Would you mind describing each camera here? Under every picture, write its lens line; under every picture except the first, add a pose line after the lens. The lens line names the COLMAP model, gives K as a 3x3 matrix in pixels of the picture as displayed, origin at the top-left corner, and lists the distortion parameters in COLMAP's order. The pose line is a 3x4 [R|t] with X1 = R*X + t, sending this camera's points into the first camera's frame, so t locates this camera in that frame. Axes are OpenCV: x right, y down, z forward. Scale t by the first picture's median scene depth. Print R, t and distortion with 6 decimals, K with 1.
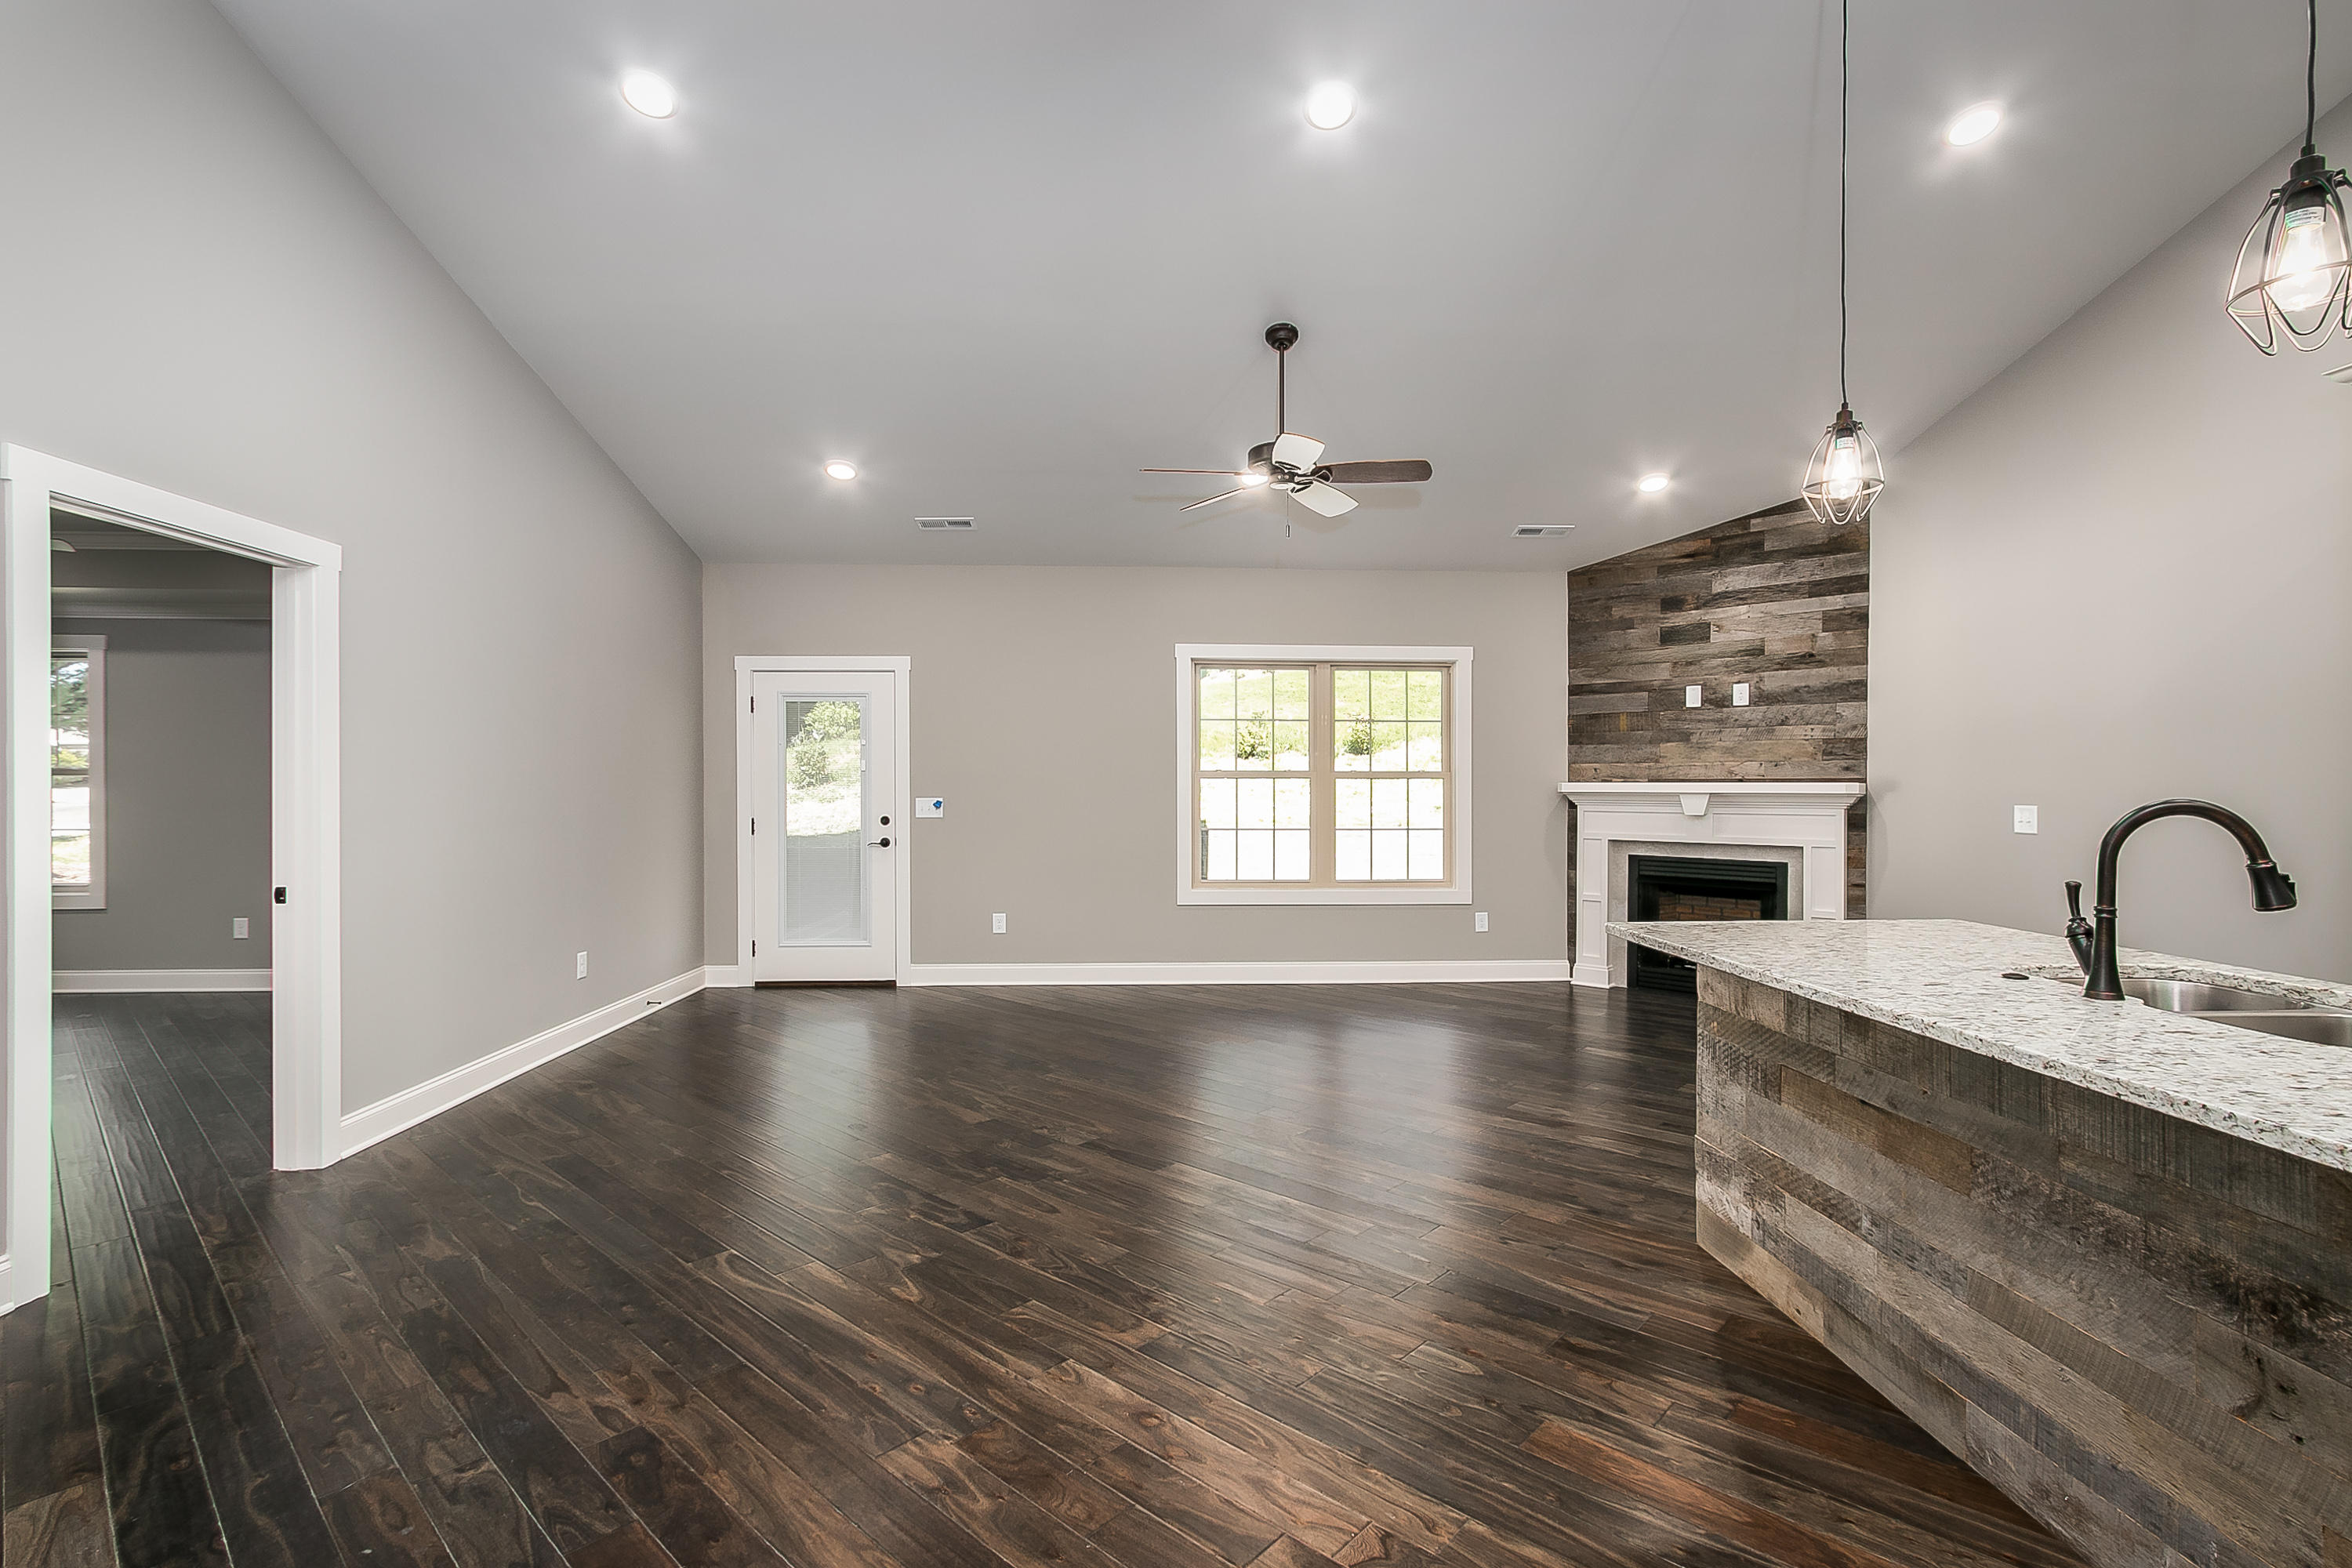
lens RADIAL K [[1093.4, 0, 1201.6], [0, 1093.4, 789.7], [0, 0, 1]] dist [0.009952, 0.000637]
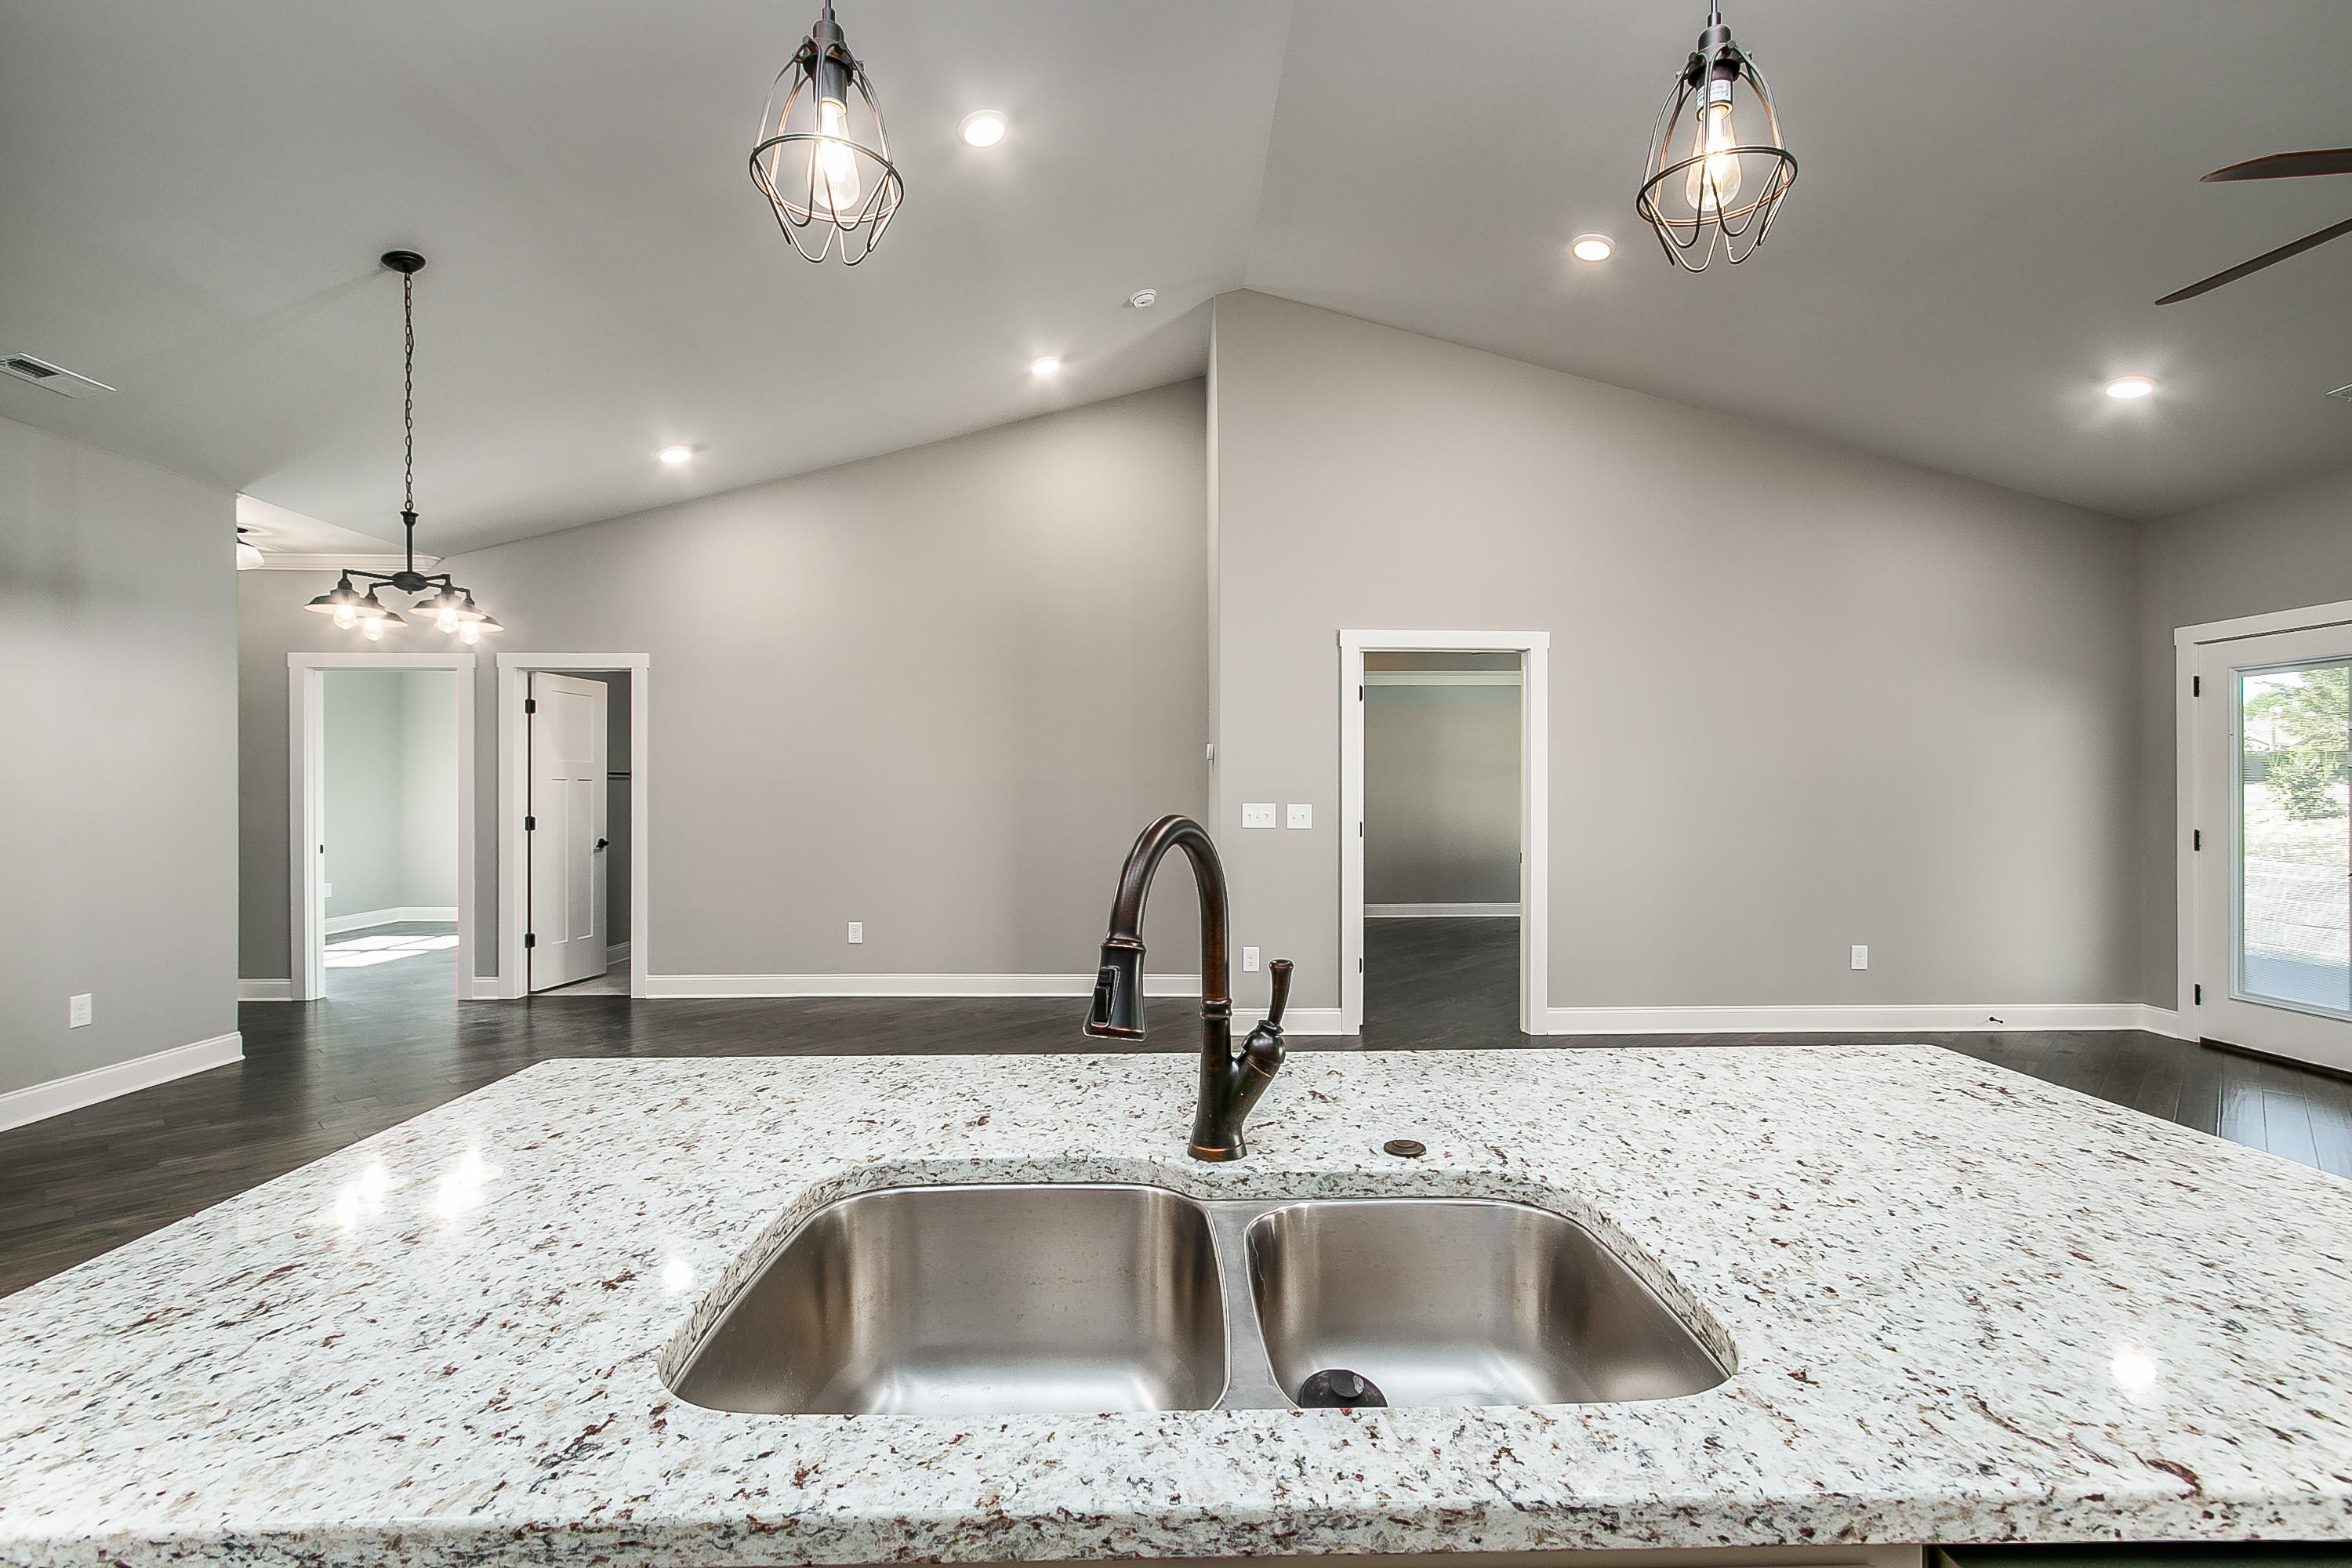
lens RADIAL K [[1089.7, 0, 1177.5], [0, 1089.7, 790.0], [0, 0, 1]] dist [0.001717, 0.001330]
pose [[-0.033922, 0.000209, -0.999424, 0.436756], [-0.002486, 0.999997, 0.000293, -0.000991], [0.999421, 0.002495, -0.033921, 0.312109]]
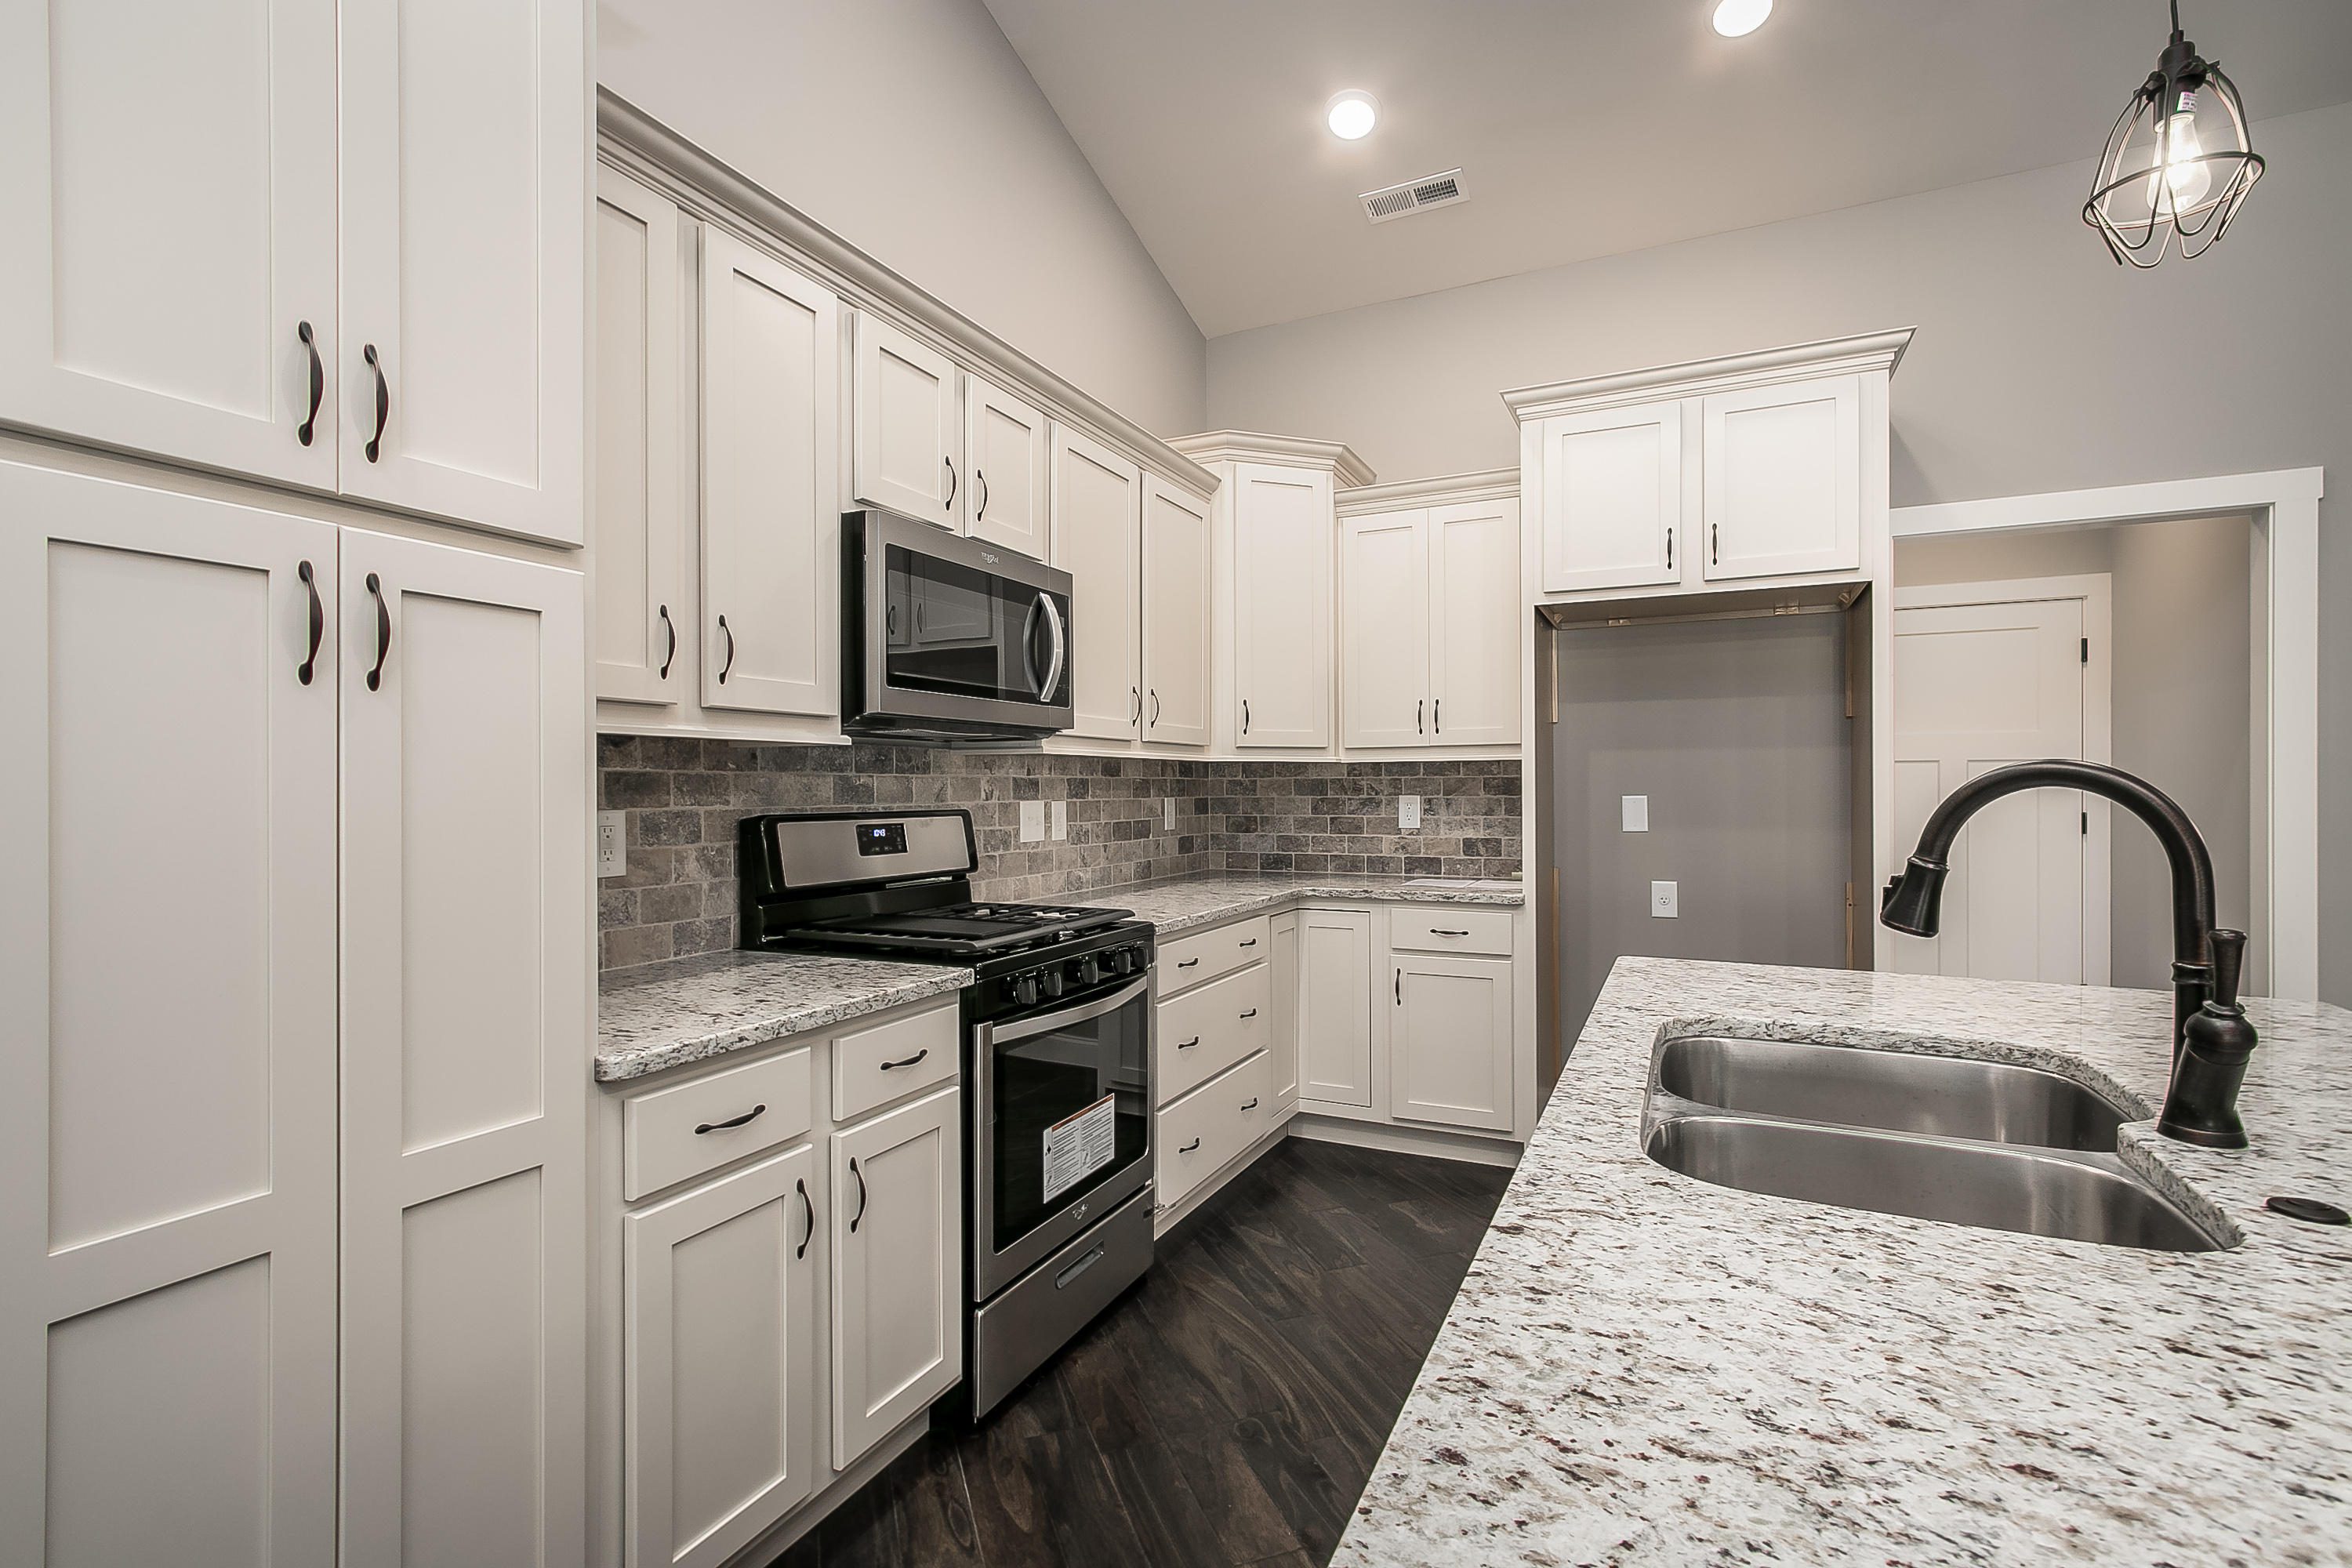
lens RADIAL K [[1083.8, 0, 1181.0], [0, 1083.8, 782.5], [0, 0, 1]] dist [-0.000902, 0.001320]
pose [[-0.874461, 0.004108, 0.485078, 0.309904], [0.004515, 0.999990, -0.000330, 0.005804], [-0.485074, 0.001902, -0.874471, 0.526148]]
